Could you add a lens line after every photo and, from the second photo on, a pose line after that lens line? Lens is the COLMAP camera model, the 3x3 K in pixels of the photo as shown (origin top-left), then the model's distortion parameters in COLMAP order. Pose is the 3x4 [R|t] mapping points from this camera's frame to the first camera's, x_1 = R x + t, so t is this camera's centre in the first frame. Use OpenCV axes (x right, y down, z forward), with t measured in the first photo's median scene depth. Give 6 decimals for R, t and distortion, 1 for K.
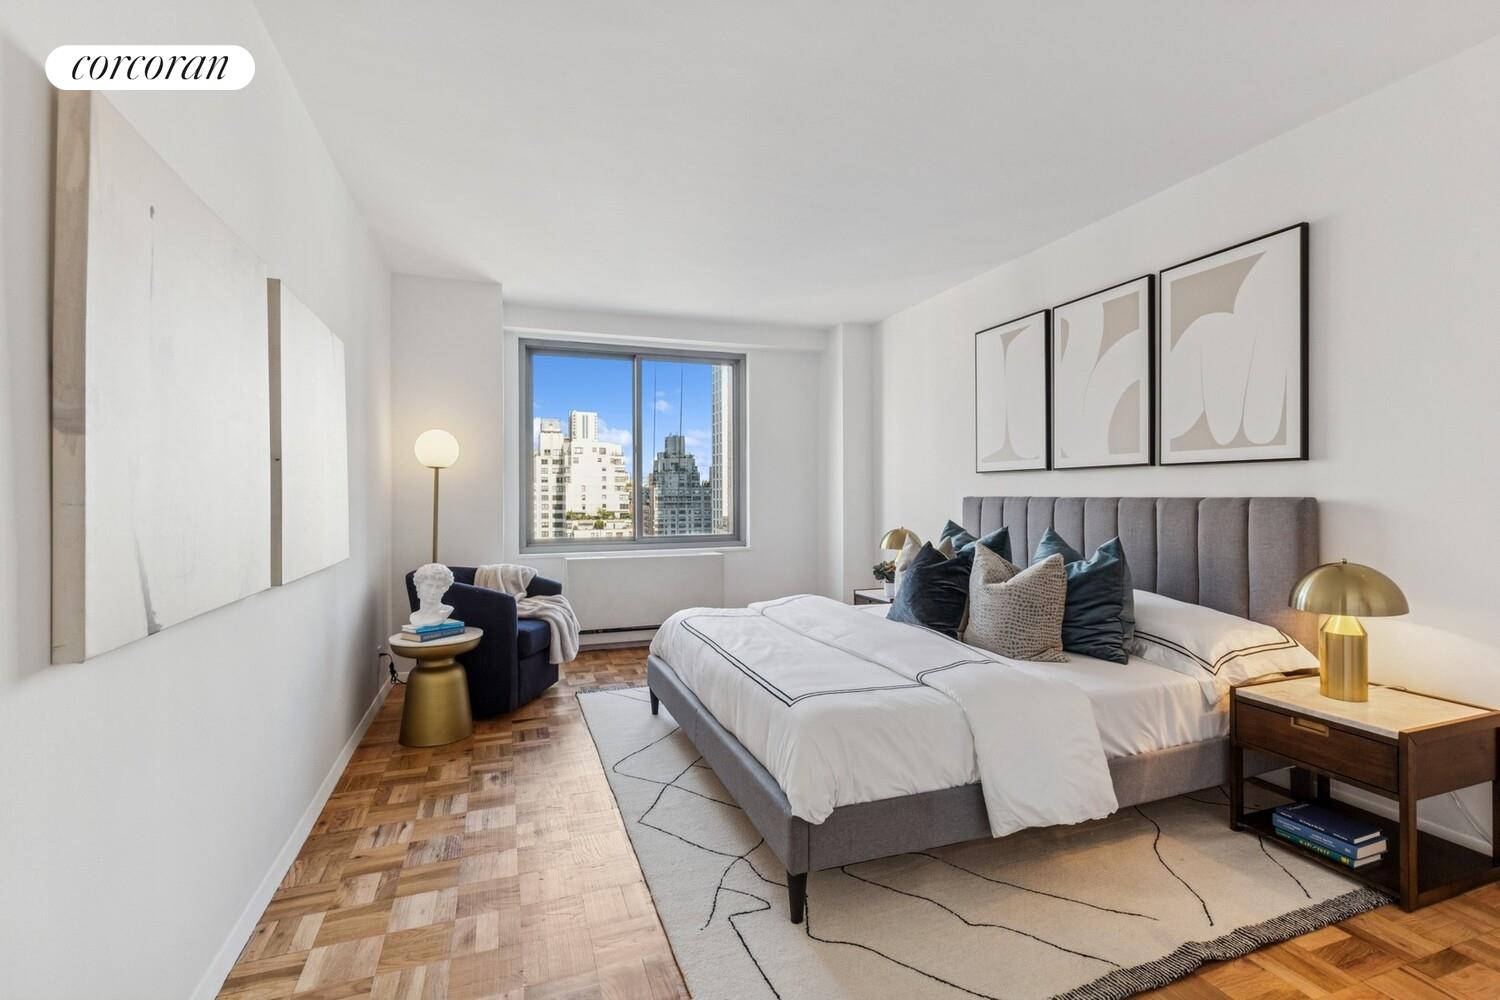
lens RADIAL K [[685.5, 0, 749.8], [0, 685.5, 496.4], [0, 0, 1]] dist [0.001490, -0.001150]
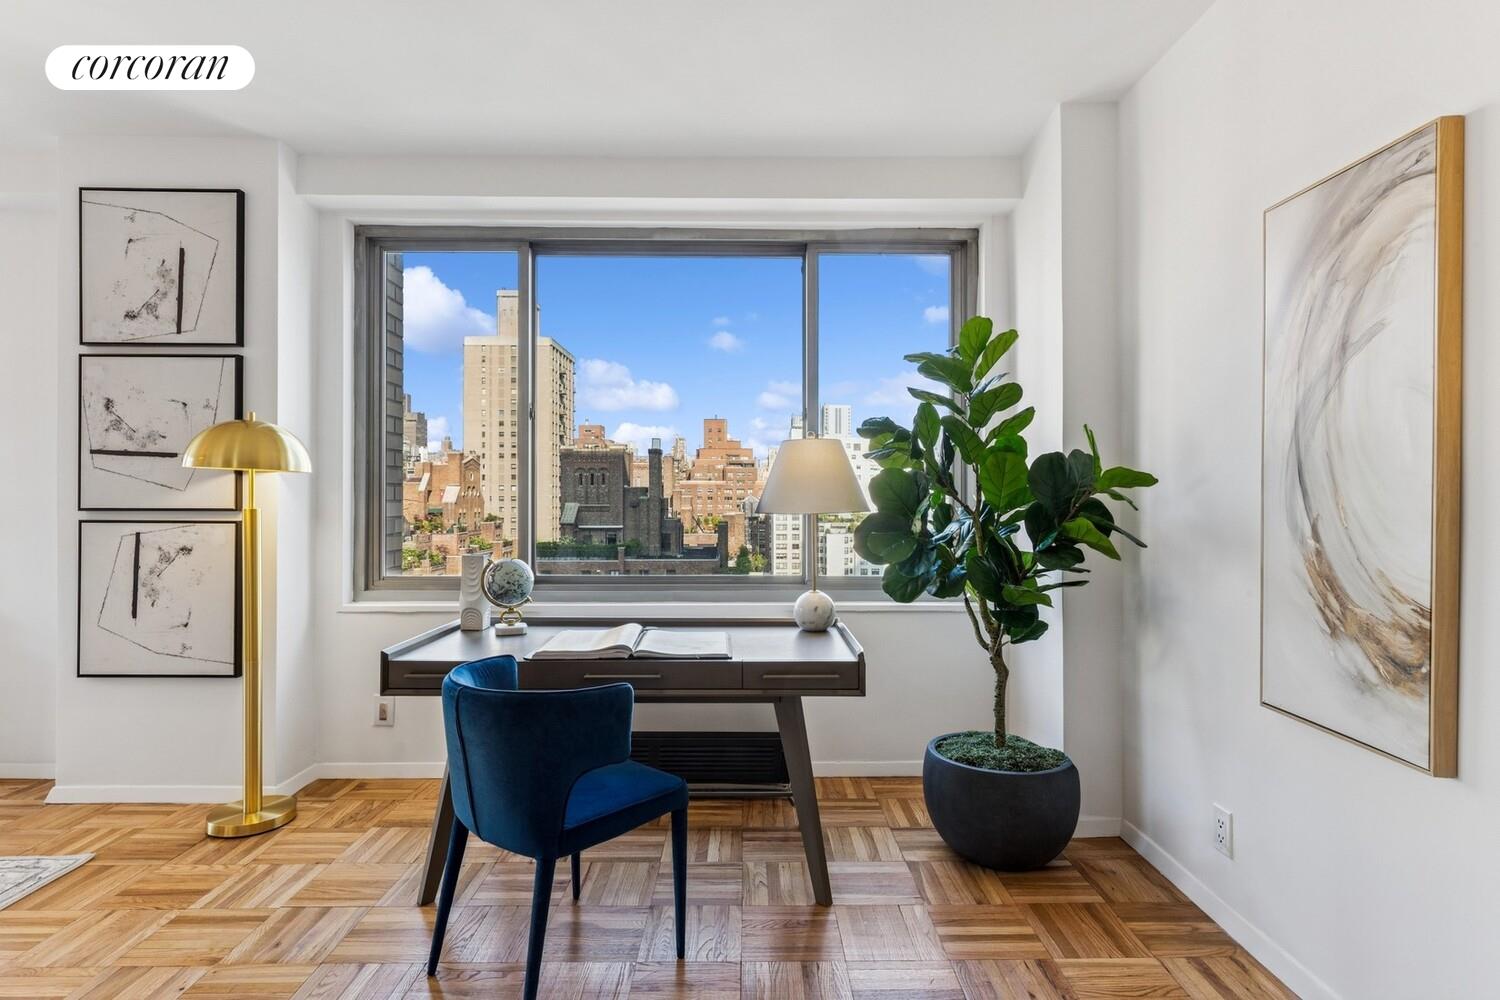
lens RADIAL K [[758.9, 0, 753.9], [0, 758.9, 496.7], [0, 0, 1]] dist [-0.007825, 0.002185]
pose [[0.939937, 0.003837, -0.341327, 0.006110], [-0.004068, 0.999992, 0.000037, 0.000761], [0.341324, 0.001353, 0.939945, 0.395448]]
